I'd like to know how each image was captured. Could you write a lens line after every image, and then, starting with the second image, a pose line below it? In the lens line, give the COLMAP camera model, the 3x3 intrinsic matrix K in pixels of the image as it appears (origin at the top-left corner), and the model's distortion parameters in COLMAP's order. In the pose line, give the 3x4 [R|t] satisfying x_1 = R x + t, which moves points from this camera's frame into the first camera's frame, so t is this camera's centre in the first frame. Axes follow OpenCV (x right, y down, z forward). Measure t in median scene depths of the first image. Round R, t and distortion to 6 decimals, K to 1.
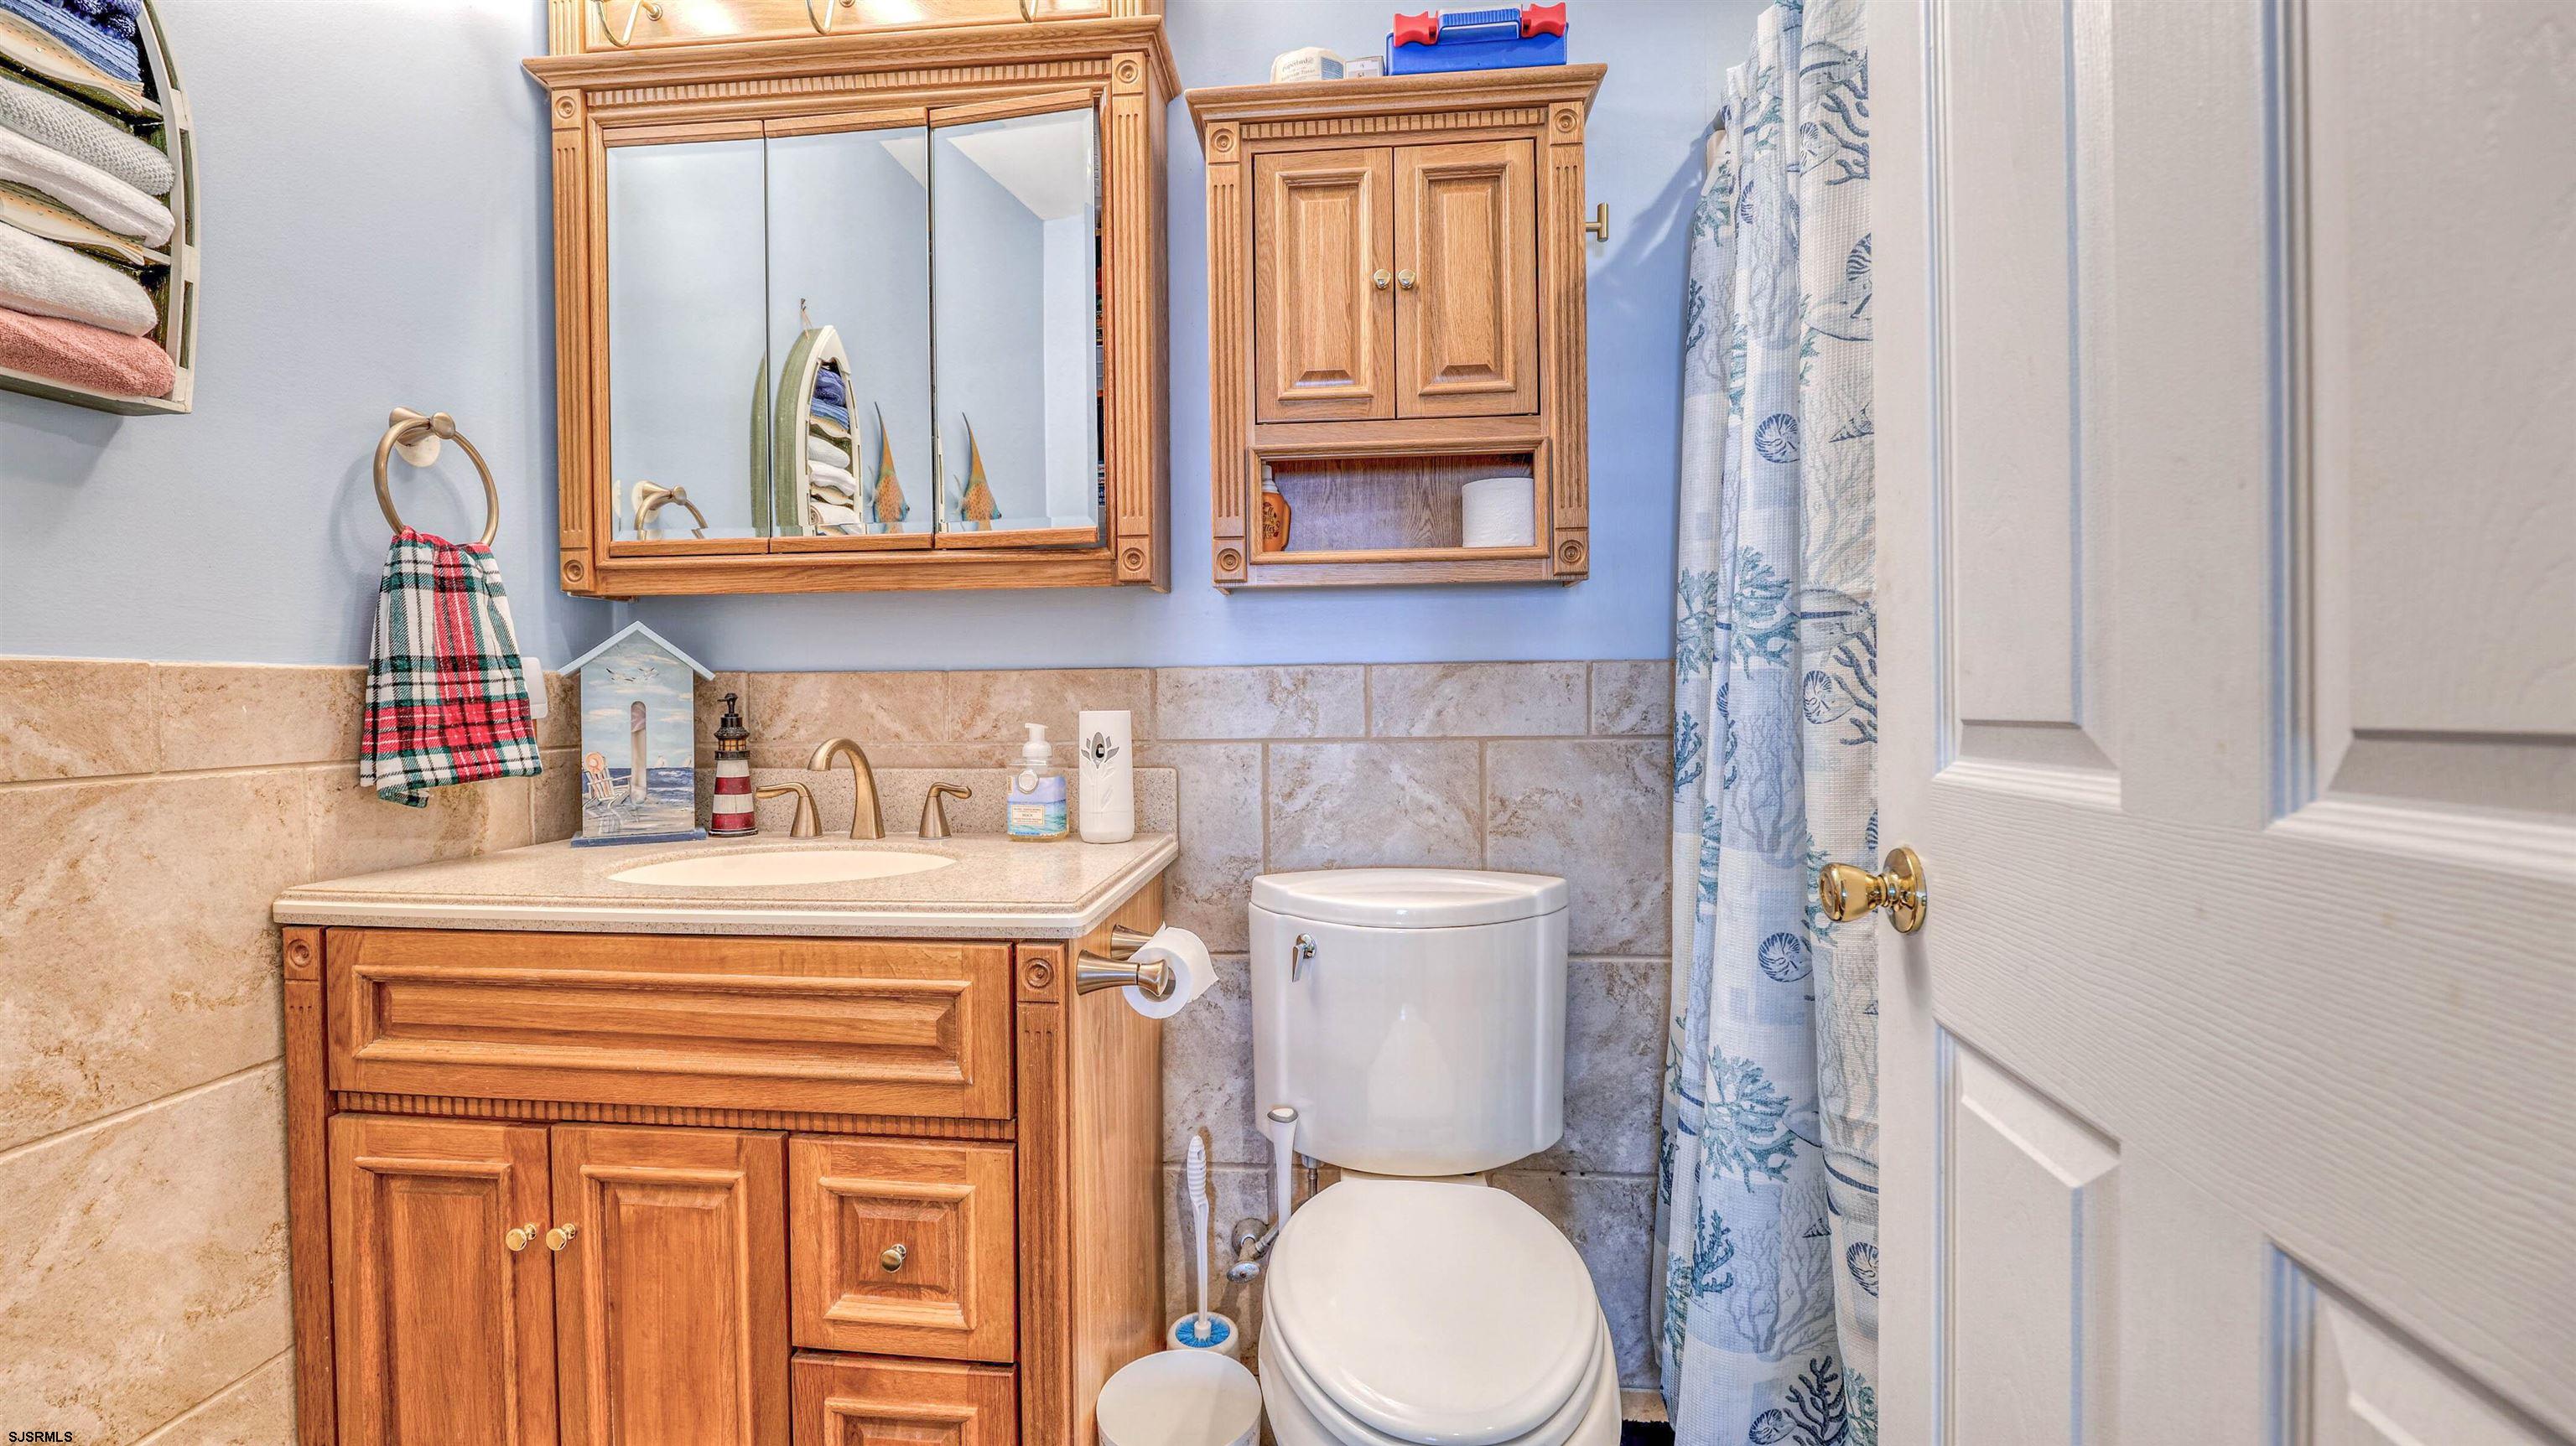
lens RADIAL K [[1045.2, 0, 1274.9], [0, 1045.2, 718.6], [0, 0, 1]] dist [-0.016450, 0.003084]
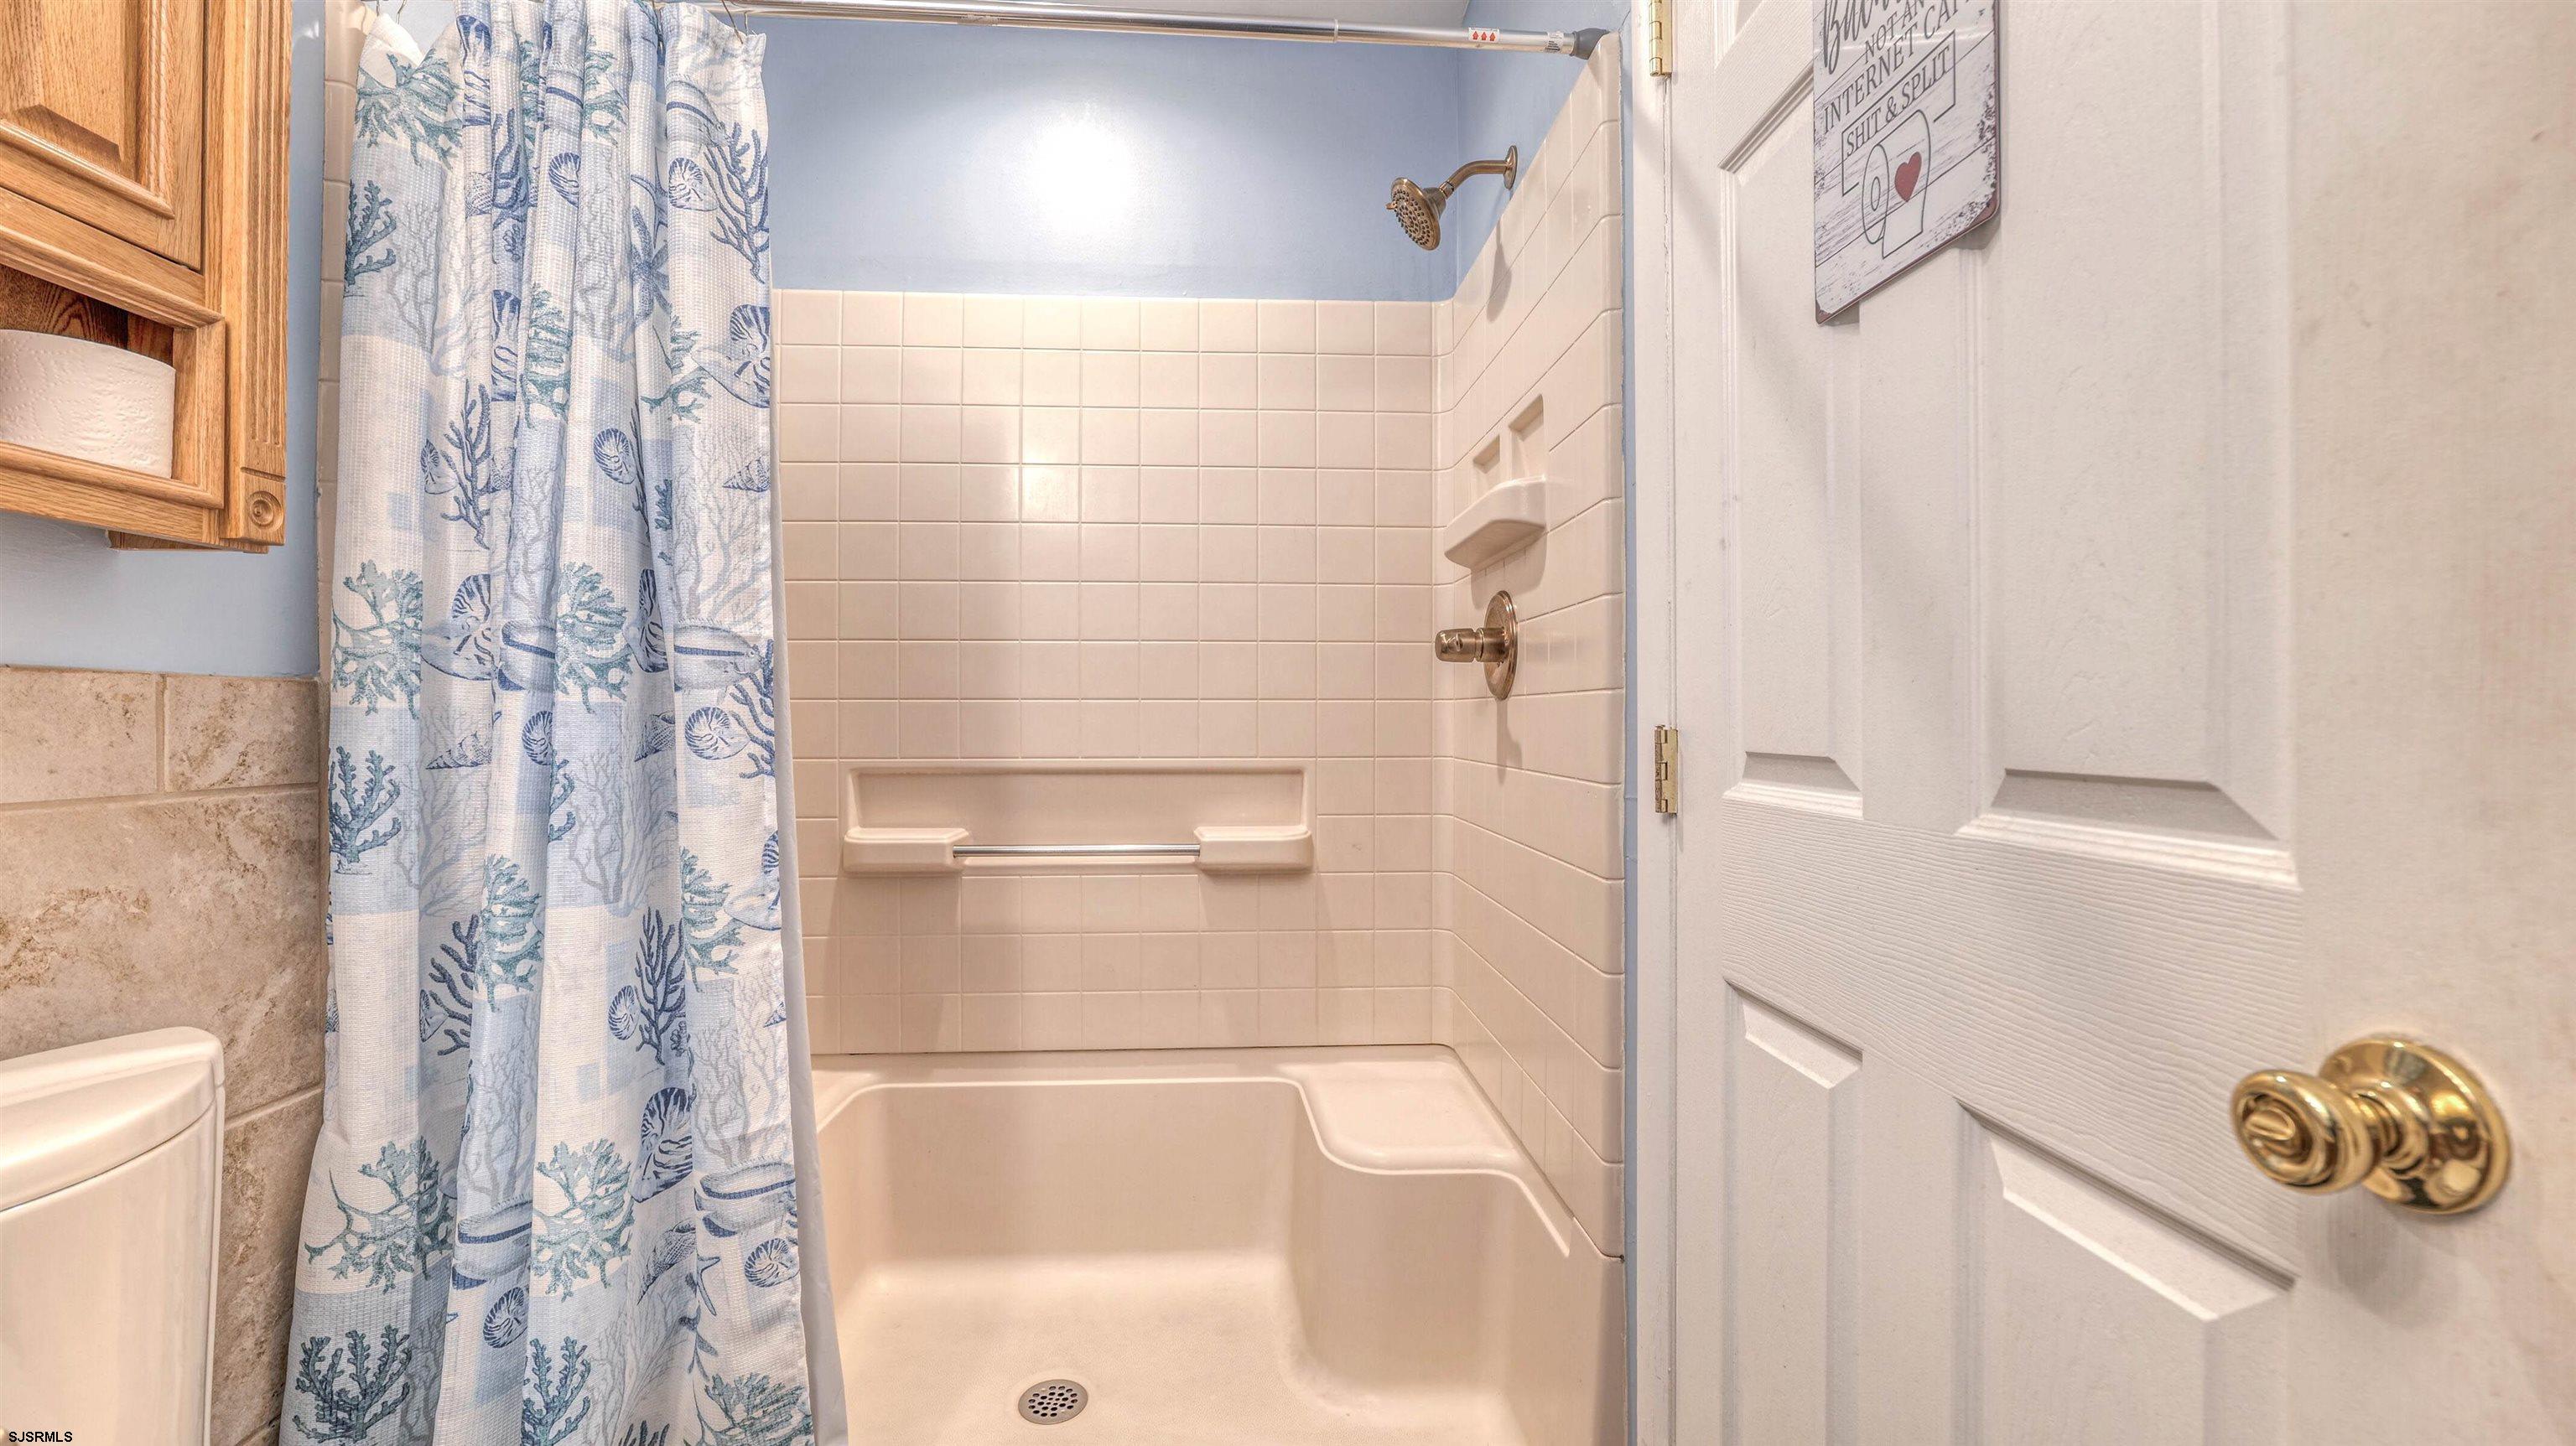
lens RADIAL K [[1045.2, 0, 1274.9], [0, 1045.2, 718.6], [0, 0, 1]] dist [-0.016450, 0.003084]
pose [[-0.131775, 0.013415, 0.991189, -0.430991], [0.016731, 0.999796, -0.011307, -0.011172], [-0.991138, 0.015094, -0.131973, 0.457421]]
